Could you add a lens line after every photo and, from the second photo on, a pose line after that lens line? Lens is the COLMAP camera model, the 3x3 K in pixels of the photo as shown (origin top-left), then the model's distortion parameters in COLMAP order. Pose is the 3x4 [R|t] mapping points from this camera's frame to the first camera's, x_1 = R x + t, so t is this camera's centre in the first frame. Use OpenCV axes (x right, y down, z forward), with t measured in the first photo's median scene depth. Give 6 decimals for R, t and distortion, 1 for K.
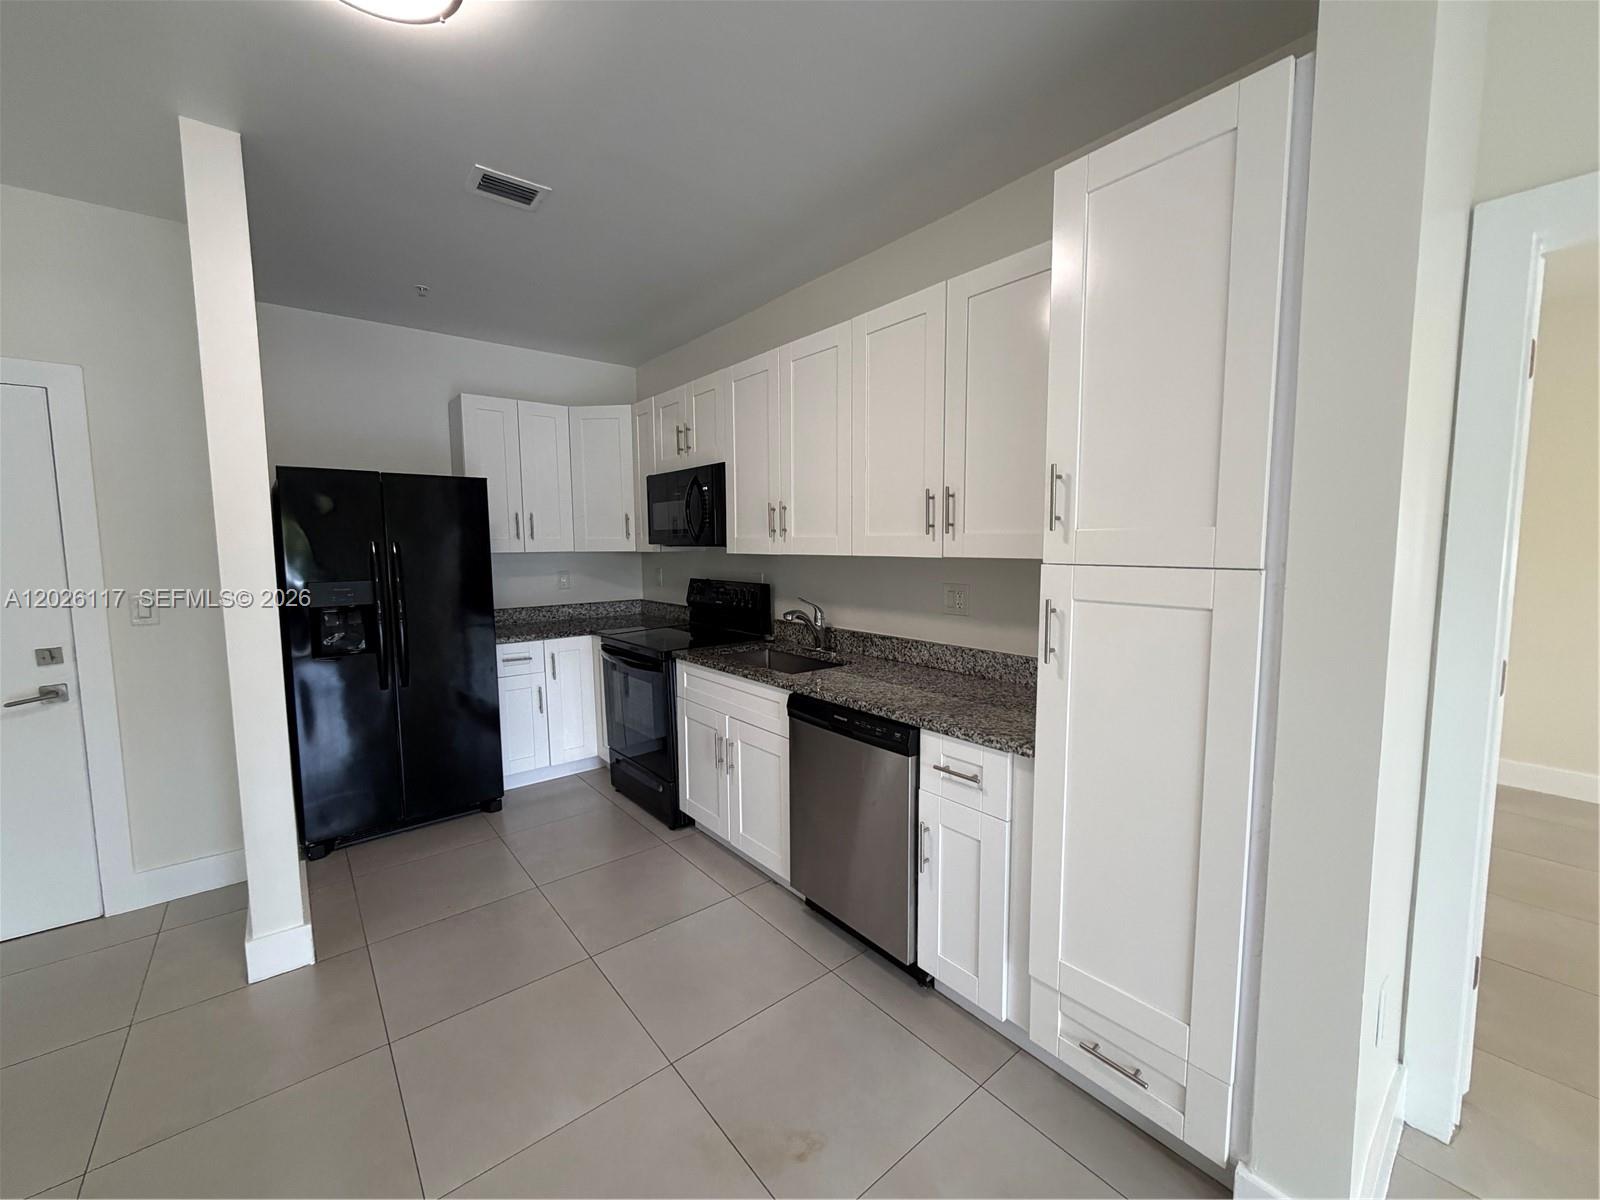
lens RADIAL K [[637.2, 0, 805.8], [0, 637.2, 605.4], [0, 0, 1]] dist [-0.000931, -0.000513]
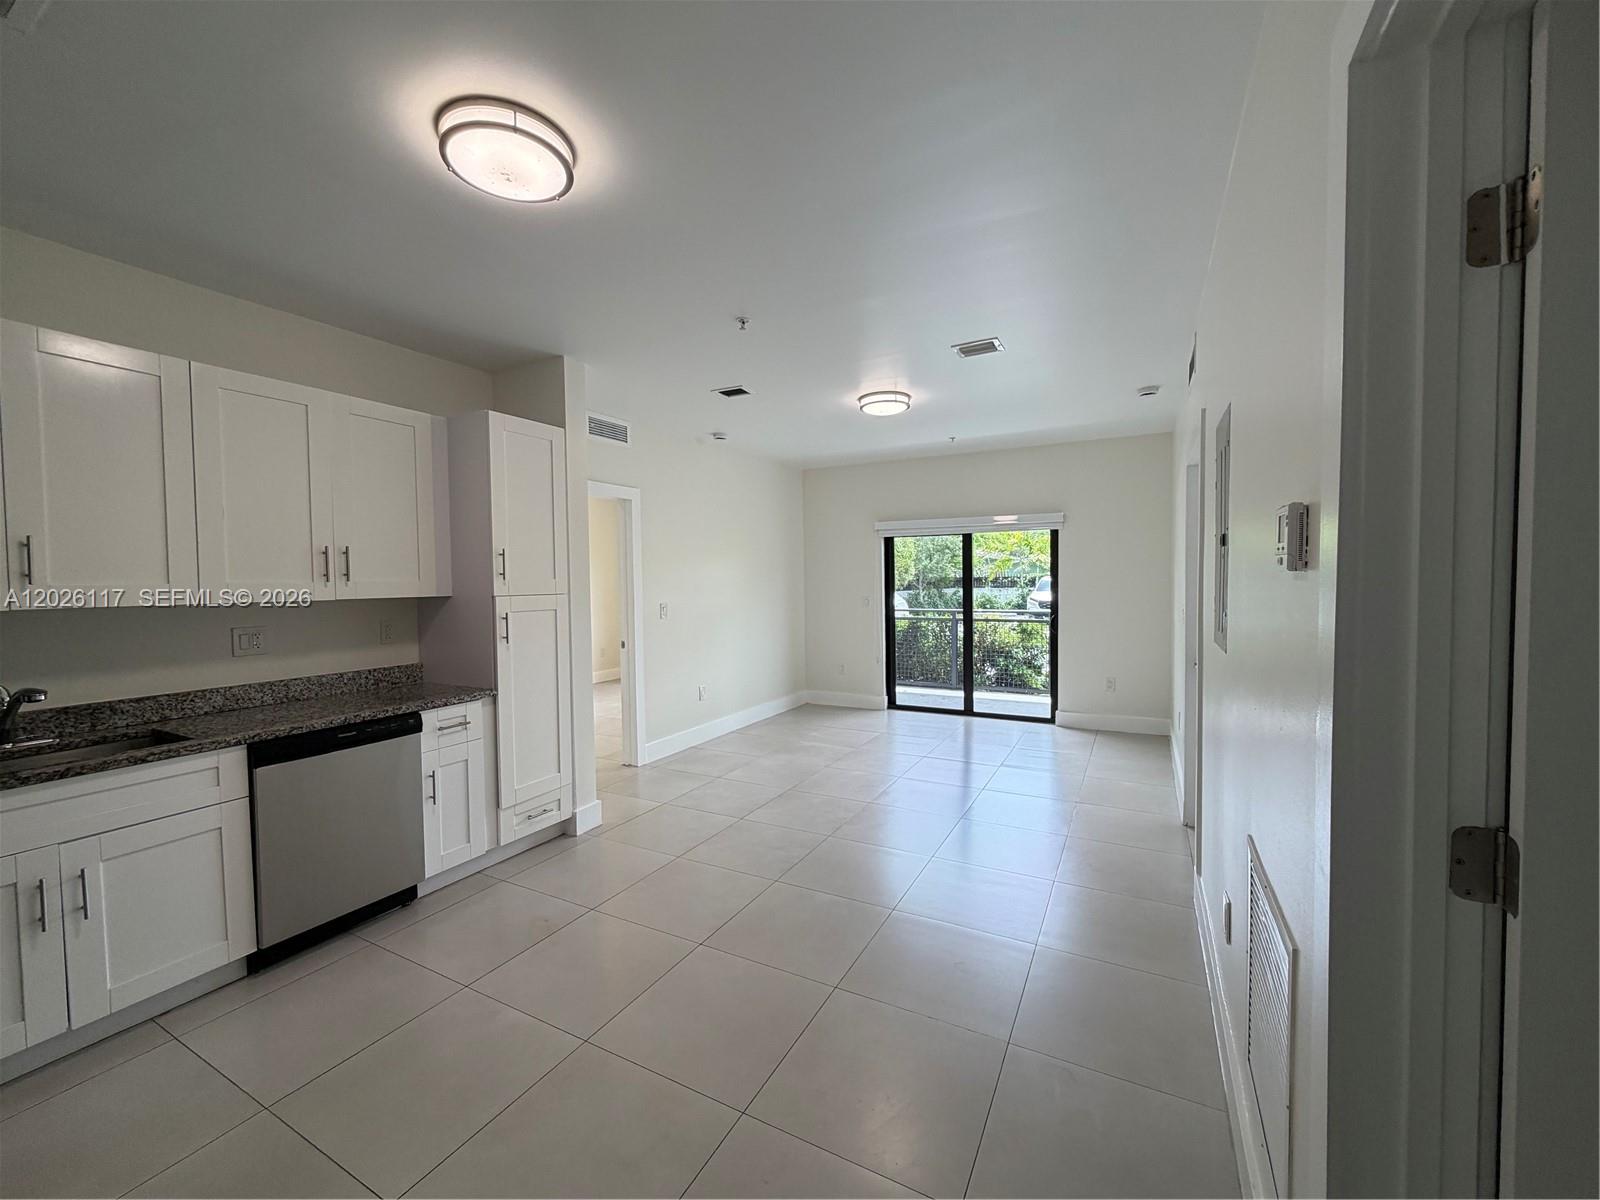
lens RADIAL K [[637.2, 0, 805.8], [0, 637.2, 605.4], [0, 0, 1]] dist [-0.000931, -0.000513]
pose [[-0.385080, -0.030385, 0.922383, -1.265392], [0.108859, 0.990985, 0.078092, -0.057972], [-0.916441, 0.130482, -0.378300, 0.580009]]
